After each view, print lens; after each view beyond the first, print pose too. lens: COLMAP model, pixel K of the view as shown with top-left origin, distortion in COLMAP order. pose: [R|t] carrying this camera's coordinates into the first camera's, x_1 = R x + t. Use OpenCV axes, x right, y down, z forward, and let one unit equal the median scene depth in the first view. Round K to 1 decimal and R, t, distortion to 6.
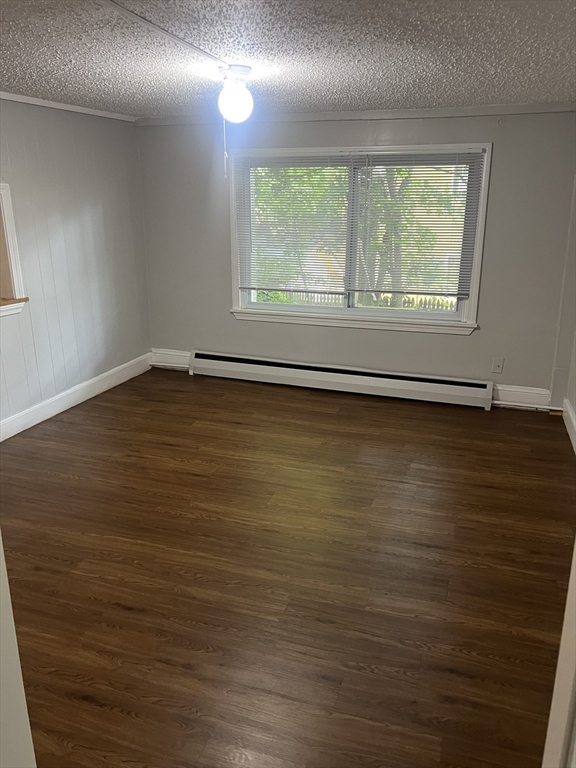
lens RADIAL K [[572.1, 0, 288.3], [0, 572.1, 385.1], [0, 0, 1]] dist [0.006463, -0.002098]
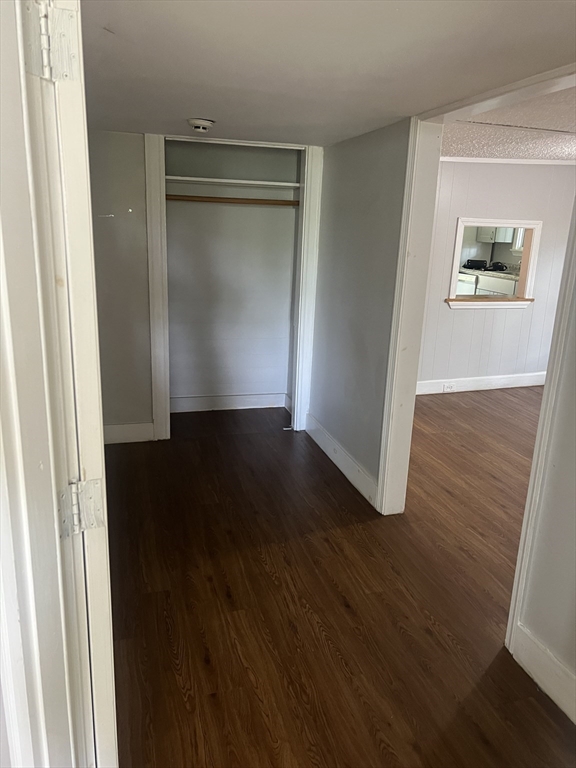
lens RADIAL K [[572.1, 0, 287.7], [0, 572.1, 382.9], [0, 0, 1]] dist [0.006463, -0.002098]
pose [[0.565673, 0.241245, -0.788553, 0.401560], [-0.268384, 0.958048, 0.100573, 0.074316], [0.779734, 0.154743, 0.606688, -0.337516]]
